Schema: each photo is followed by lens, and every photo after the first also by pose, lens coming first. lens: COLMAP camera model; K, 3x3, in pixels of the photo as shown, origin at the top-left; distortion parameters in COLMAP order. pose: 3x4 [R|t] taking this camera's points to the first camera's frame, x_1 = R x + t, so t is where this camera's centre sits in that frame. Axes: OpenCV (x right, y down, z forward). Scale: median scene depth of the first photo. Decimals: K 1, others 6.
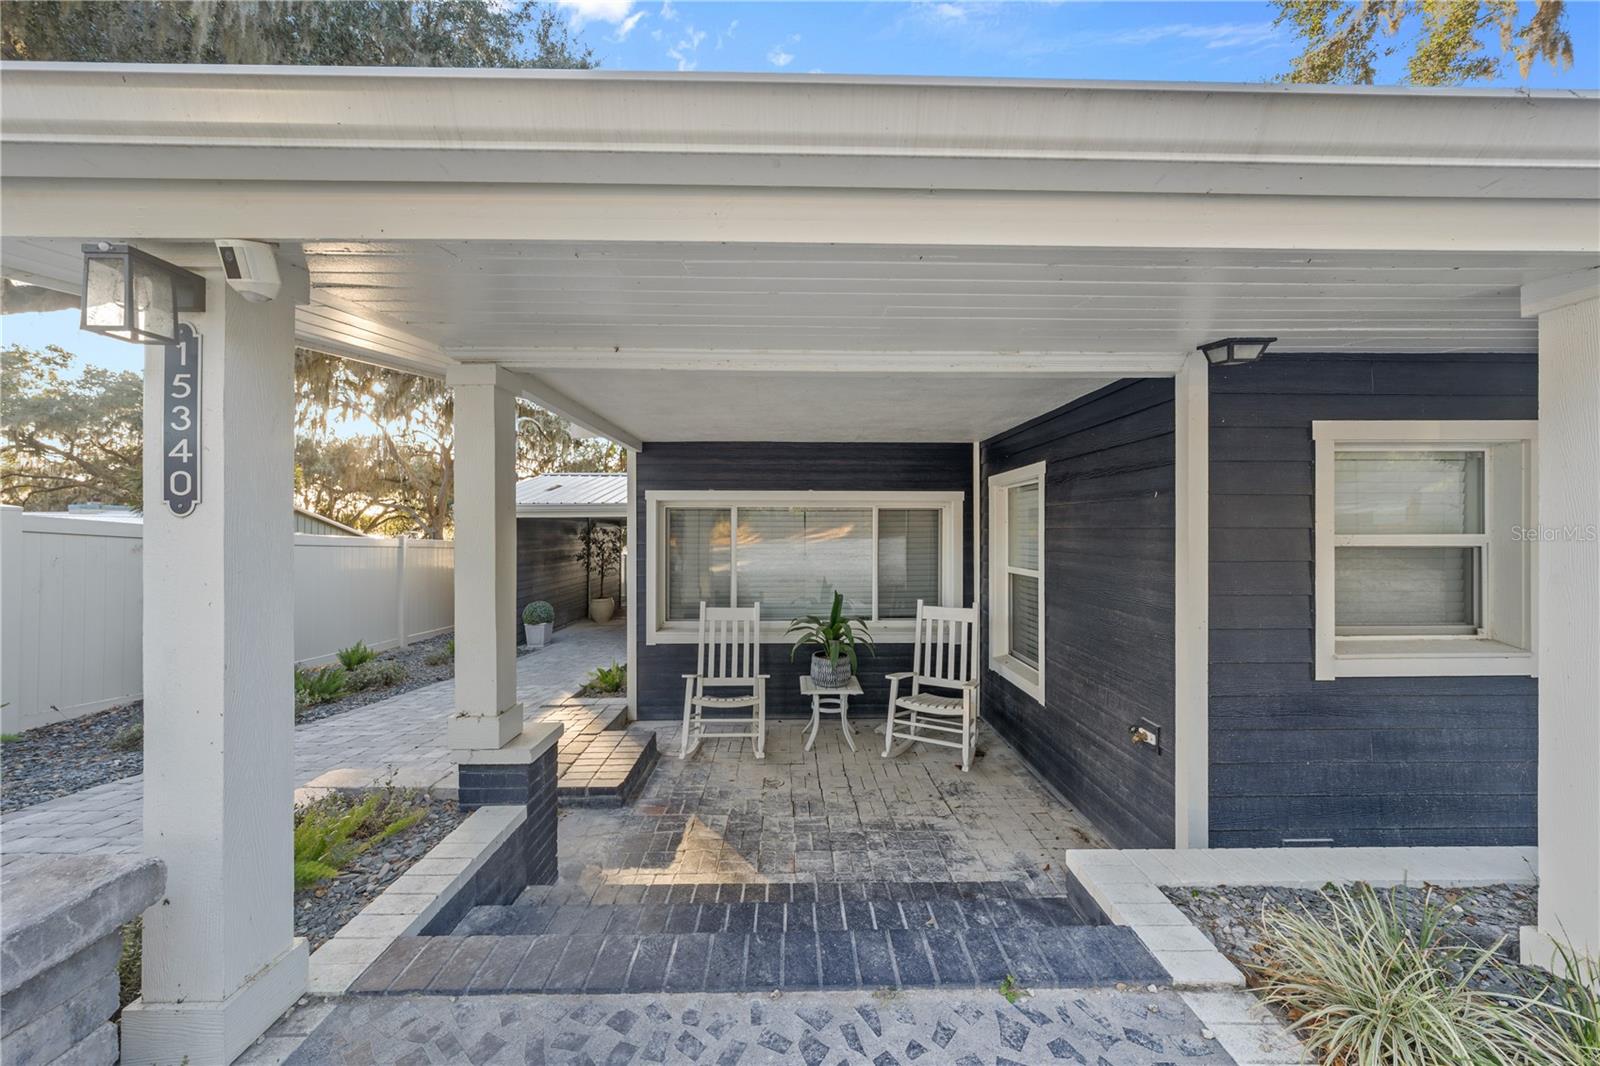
lens RADIAL K [[555.5, 0, 800.0], [0, 555.5, 533.0], [0, 0, 1]] dist [-0.000758, -0.000031]
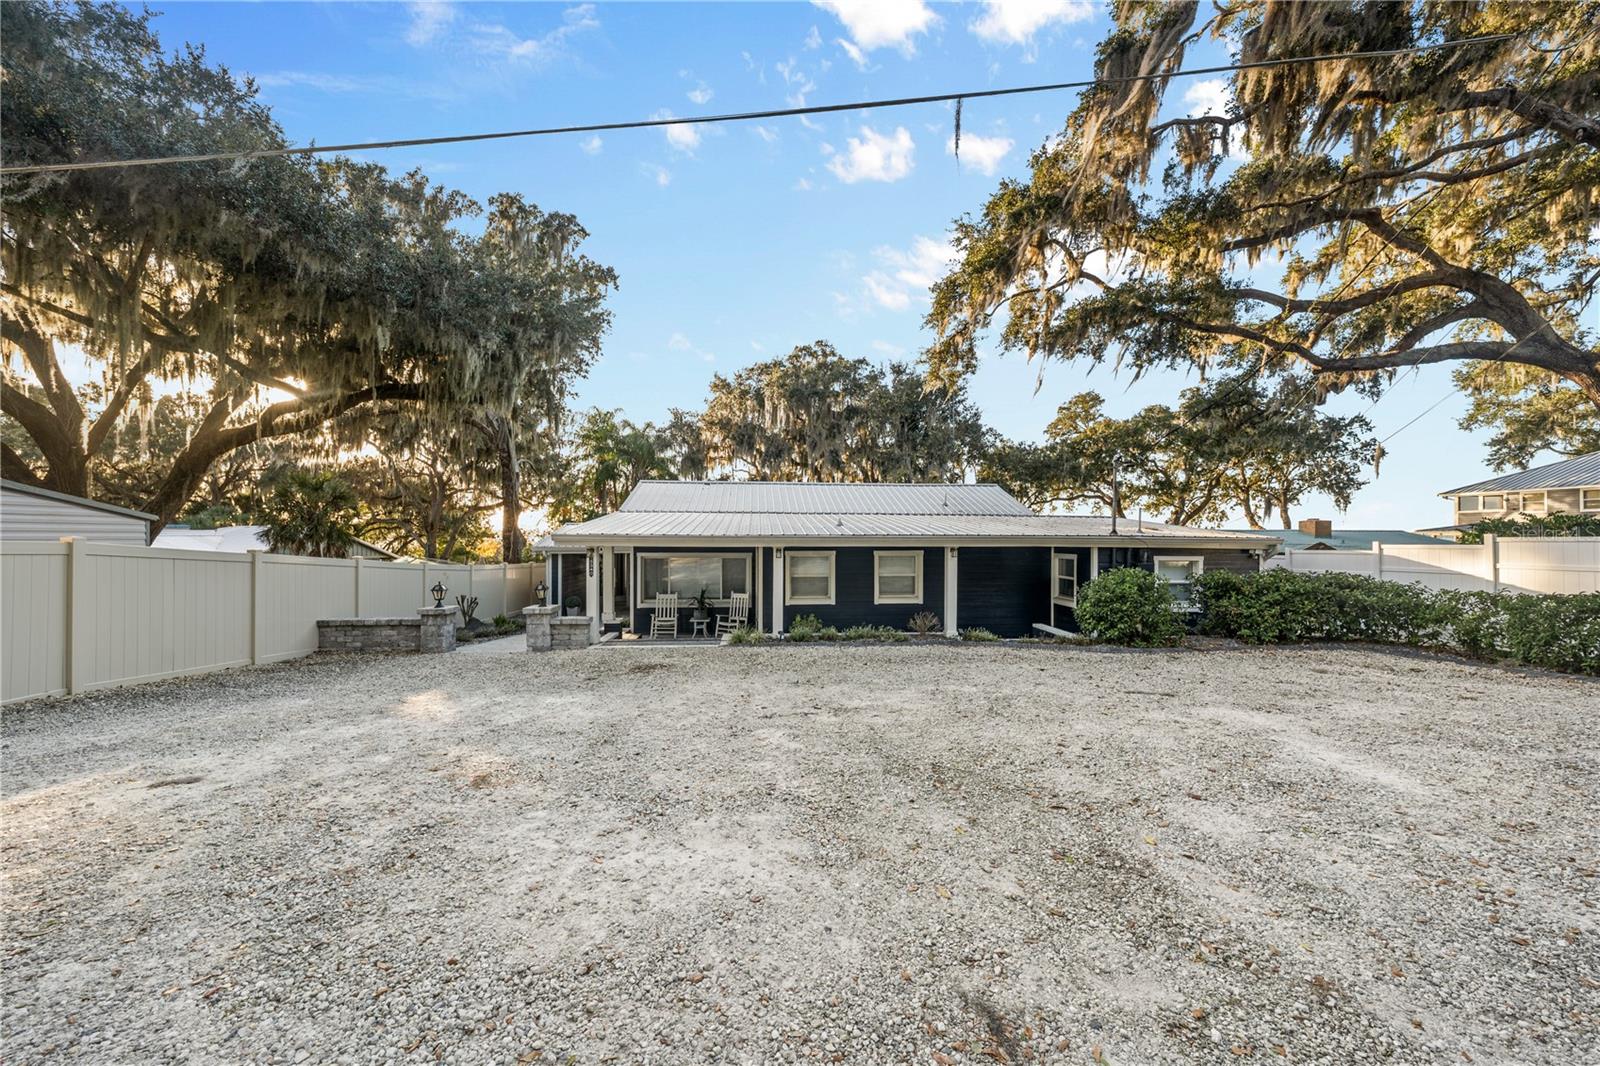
lens RADIAL K [[573.3, 0, 800.6], [0, 573.3, 537.9], [0, 0, 1]] dist [-0.001723, -0.000128]
pose [[0.998648, 0.001888, 0.051939, 0.441198], [-0.001928, 0.999998, 0.000724, -0.175310], [-0.051937, -0.000824, 0.998650, -2.145104]]
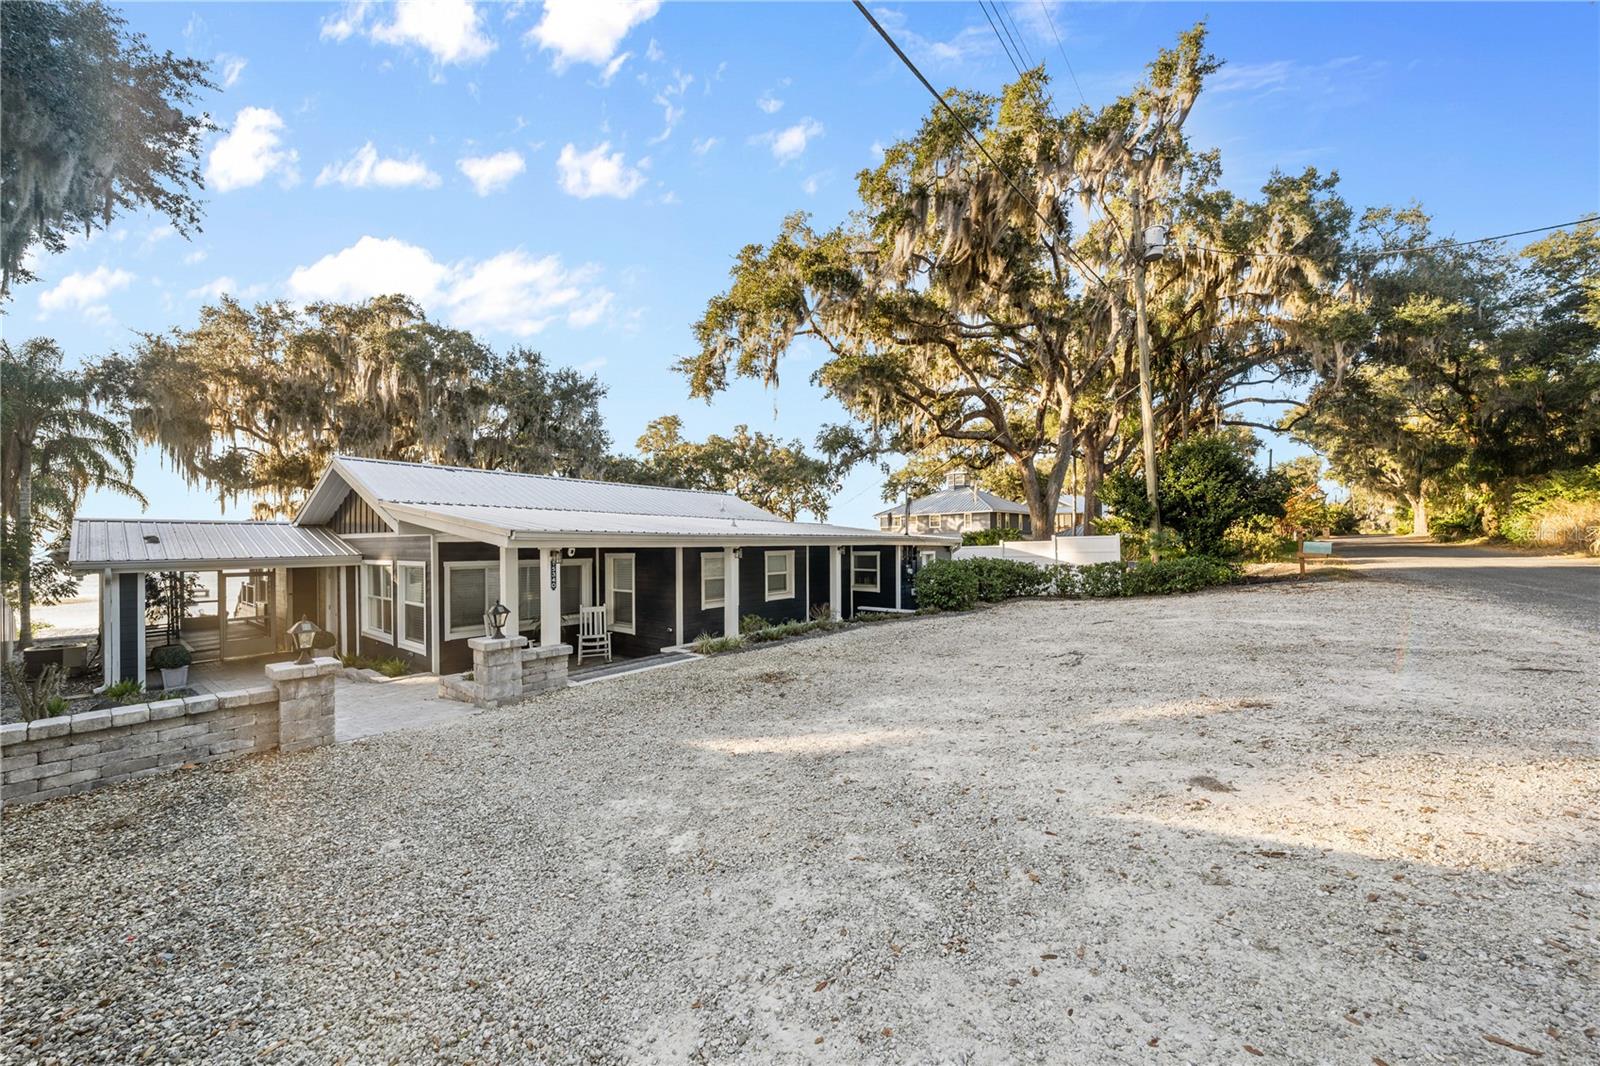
lens RADIAL K [[573.3, 0, 800.6], [0, 573.3, 537.9], [0, 0, 1]] dist [-0.001723, -0.000128]
pose [[0.630727, 0.004009, 0.775994, -1.181899], [0.009410, 0.999874, -0.012814, -0.139396], [-0.775947, 0.015384, 0.630610, -1.397229]]
